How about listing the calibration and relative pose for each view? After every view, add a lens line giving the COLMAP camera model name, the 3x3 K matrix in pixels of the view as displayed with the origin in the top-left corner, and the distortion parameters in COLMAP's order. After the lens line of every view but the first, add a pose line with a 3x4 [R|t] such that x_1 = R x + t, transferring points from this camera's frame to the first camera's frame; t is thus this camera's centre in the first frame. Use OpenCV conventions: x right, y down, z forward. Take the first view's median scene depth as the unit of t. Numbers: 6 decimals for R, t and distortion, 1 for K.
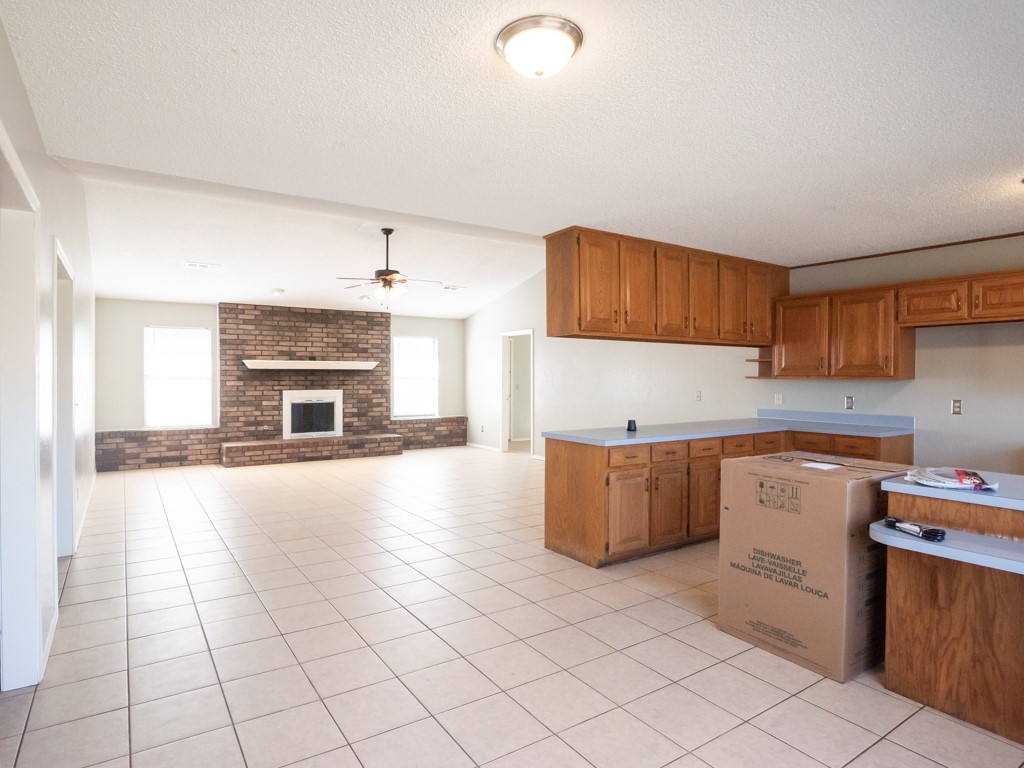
lens RADIAL K [[543.1, 0, 513.2], [0, 543.1, 381.1], [0, 0, 1]] dist [-0.020754, 0.002153]
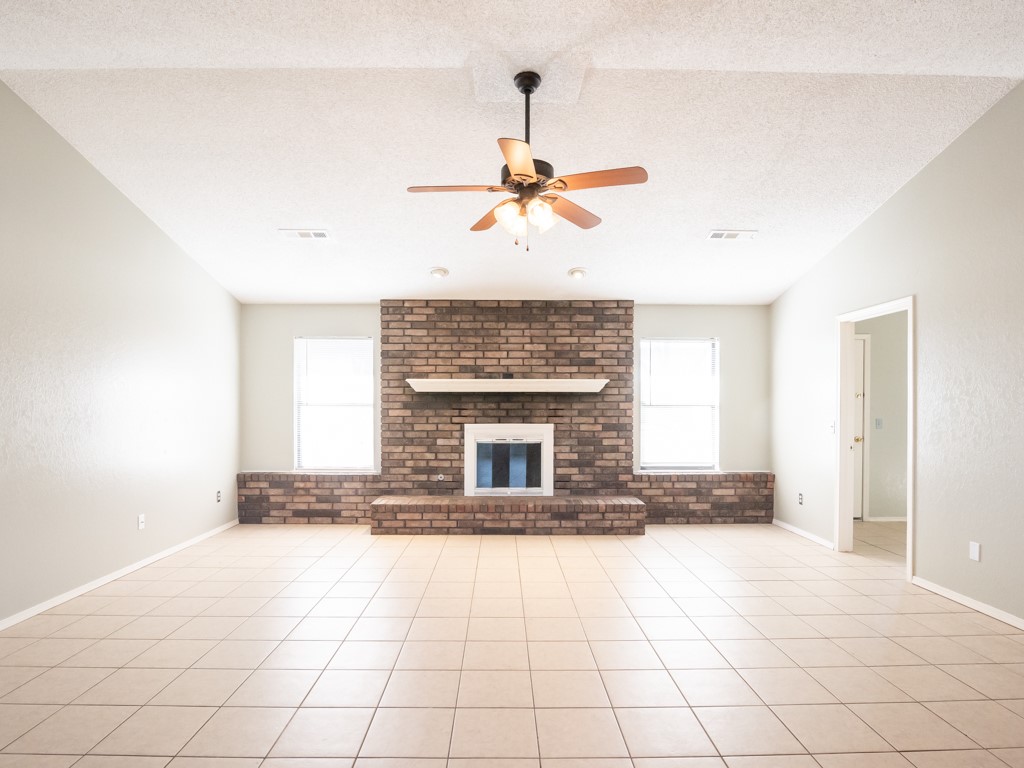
lens RADIAL K [[543.1, 0, 528.6], [0, 543.1, 409.7], [0, 0, 1]] dist [-0.020754, 0.002153]
pose [[0.835800, 0.003334, -0.549024, 0.014574], [-0.005777, 0.999980, -0.002722, 0.001001], [0.549004, 0.005447, 0.835802, 0.466410]]
